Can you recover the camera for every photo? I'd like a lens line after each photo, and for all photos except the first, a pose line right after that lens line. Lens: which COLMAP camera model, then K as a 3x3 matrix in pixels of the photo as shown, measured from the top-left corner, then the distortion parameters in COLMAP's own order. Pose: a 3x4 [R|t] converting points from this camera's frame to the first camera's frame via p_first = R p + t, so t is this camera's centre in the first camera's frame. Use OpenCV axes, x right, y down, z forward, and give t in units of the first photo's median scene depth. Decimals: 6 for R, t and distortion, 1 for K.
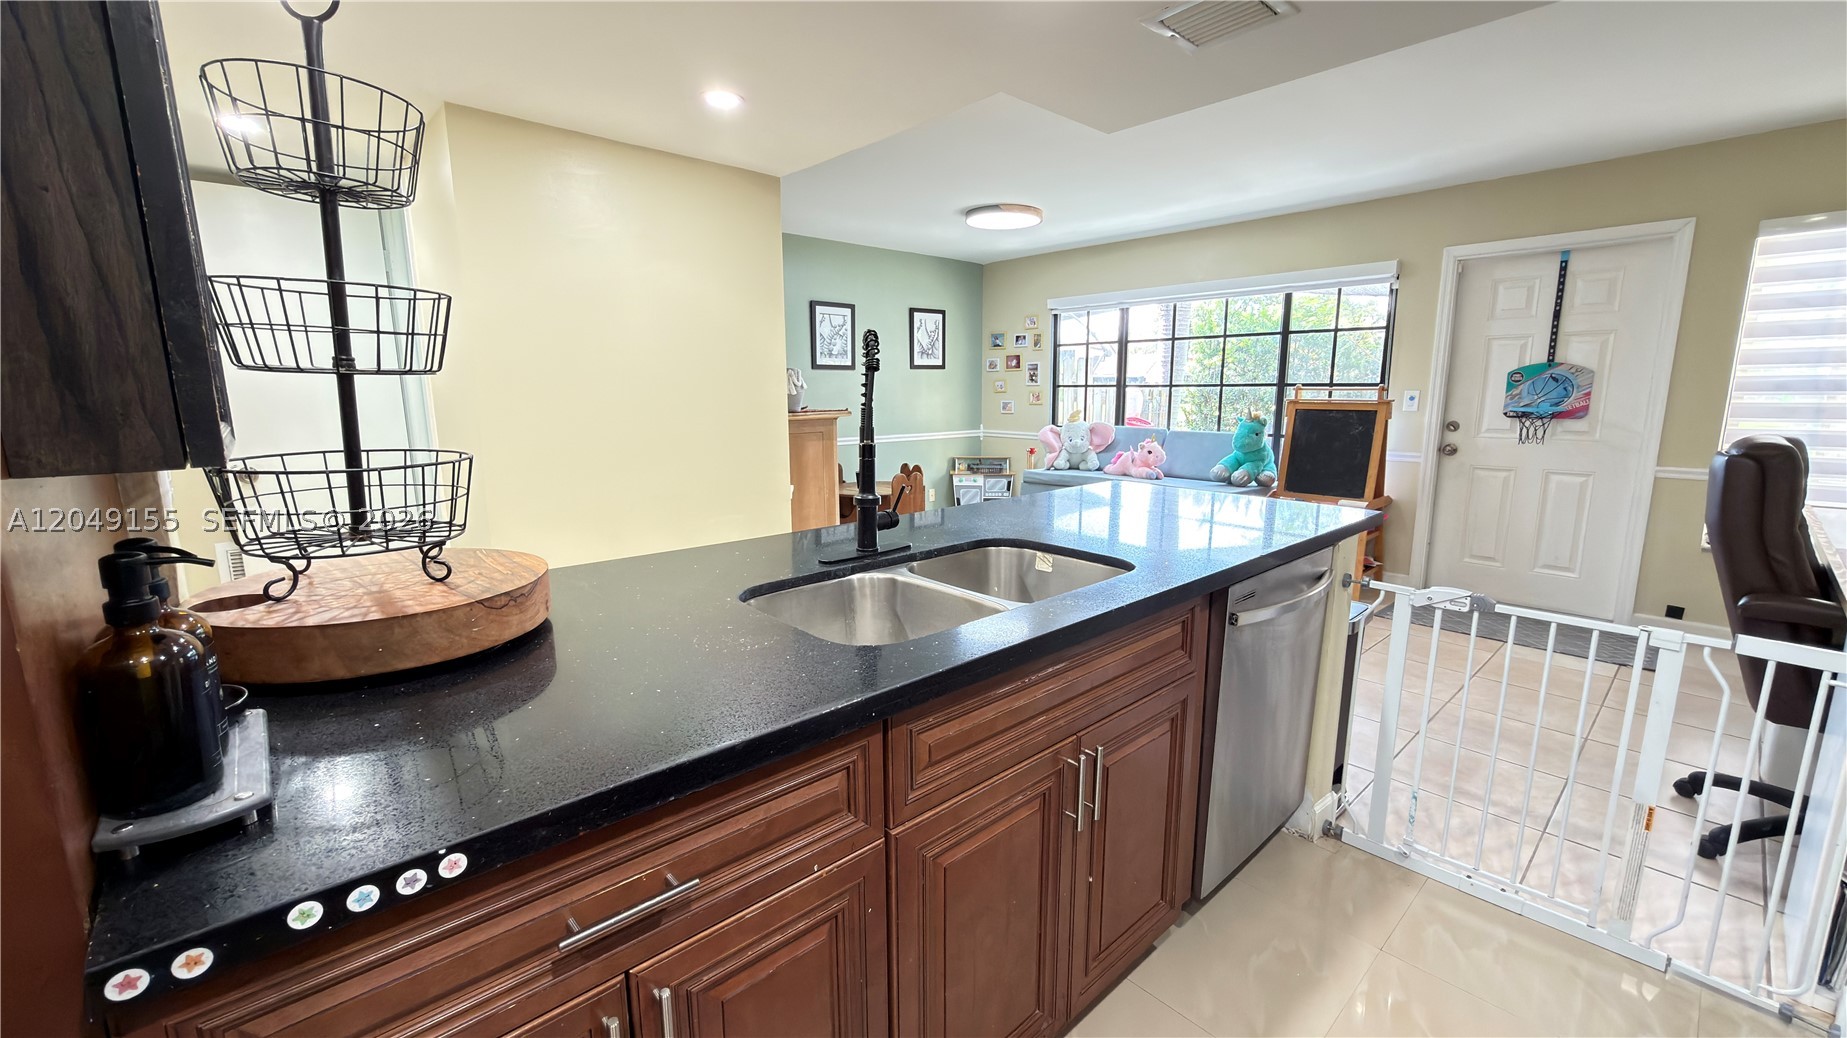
lens RADIAL K [[736.8, 0, 925.0], [0, 736.8, 517.9], [0, 0, 1]] dist [0.000325, -0.000224]
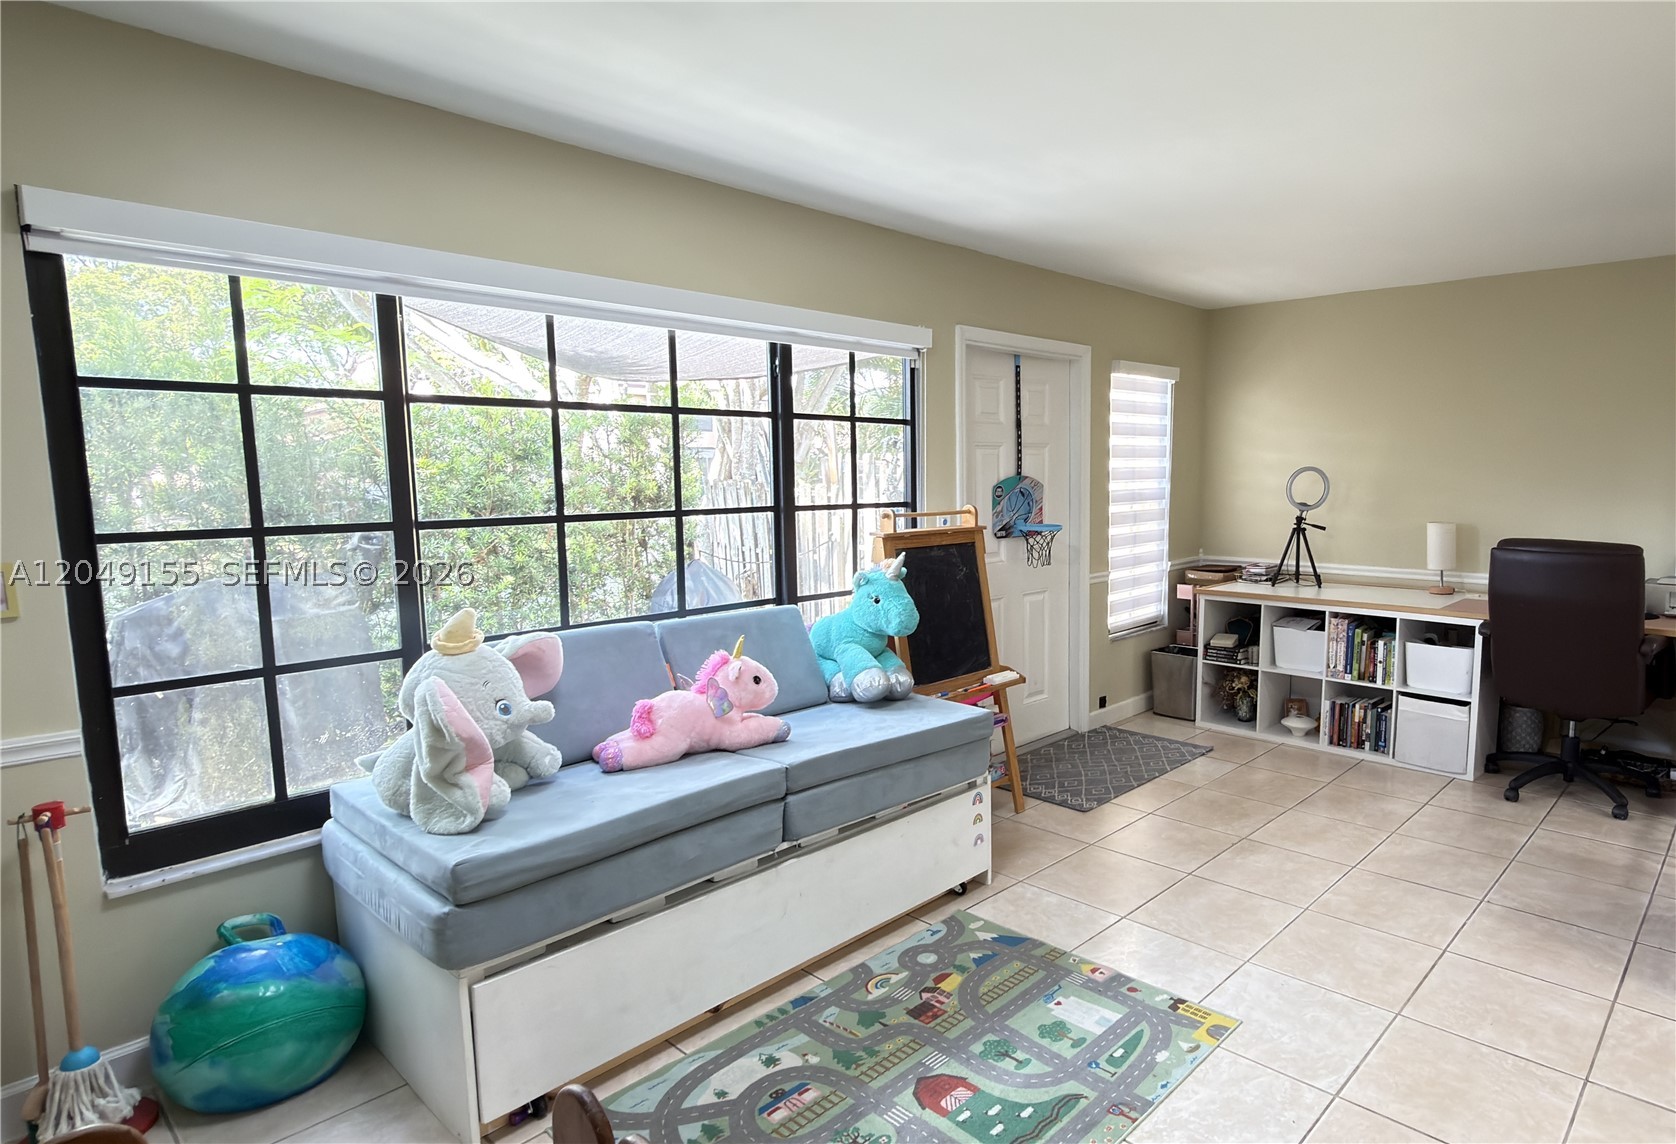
lens RADIAL K [[938.5, 0, 1016.1], [0, 938.5, 569.3], [0, 0, 1]] dist [-0.004548, -0.000301]
pose [[-0.140319, -0.103343, 0.984698, -0.249339], [0.173987, 0.976488, 0.127274, -0.207710], [-0.974699, 0.189184, -0.119040, 0.981747]]
